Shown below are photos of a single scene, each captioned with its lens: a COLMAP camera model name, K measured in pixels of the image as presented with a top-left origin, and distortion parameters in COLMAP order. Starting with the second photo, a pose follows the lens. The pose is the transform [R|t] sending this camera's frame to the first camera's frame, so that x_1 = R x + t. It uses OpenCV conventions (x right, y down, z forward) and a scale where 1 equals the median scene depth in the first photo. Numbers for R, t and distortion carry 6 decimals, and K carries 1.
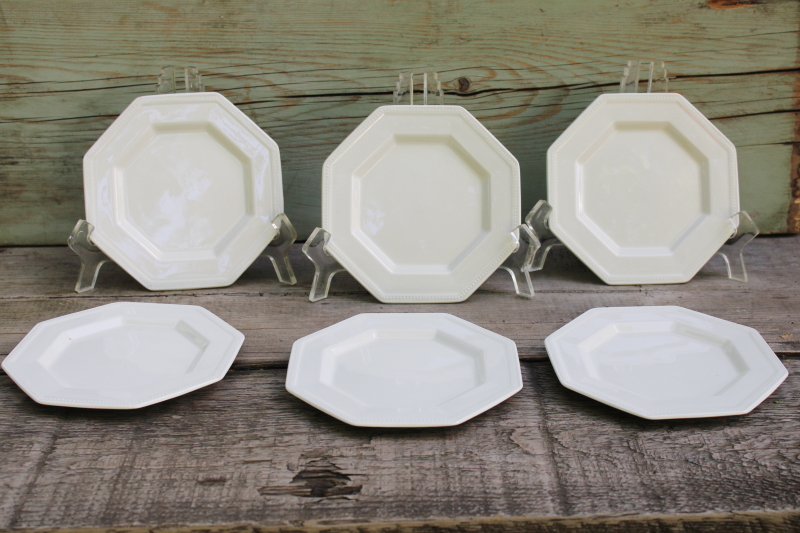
lens RADIAL K [[1081.9, 0, 400.0], [0, 1081.9, 266.5], [0, 0, 1]] dist [-0.017650, -0.026875]
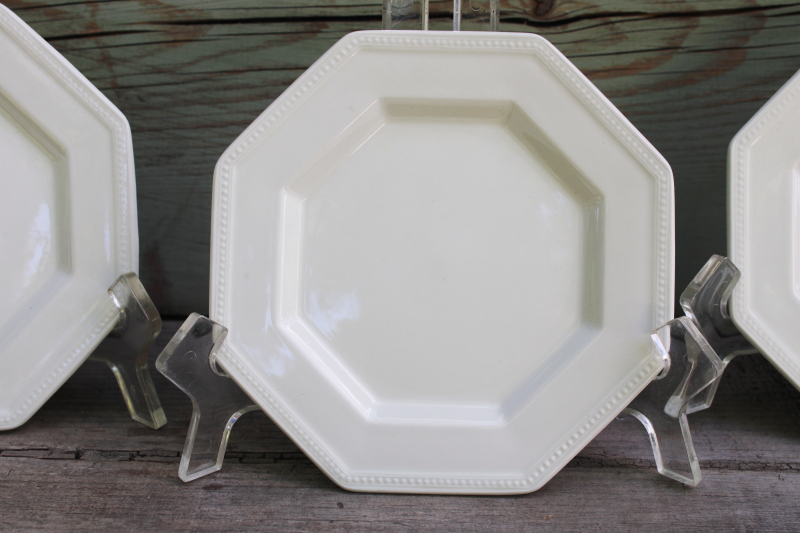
lens RADIAL K [[1081.9, 0, 400.0], [0, 1081.9, 266.5], [0, 0, 1]] dist [-0.017650, -0.026875]
pose [[0.998625, 0.023110, -0.047056, 0.022785], [-0.022965, 0.999730, 0.003609, -0.055276], [0.047127, -0.002523, 0.998886, 0.552872]]
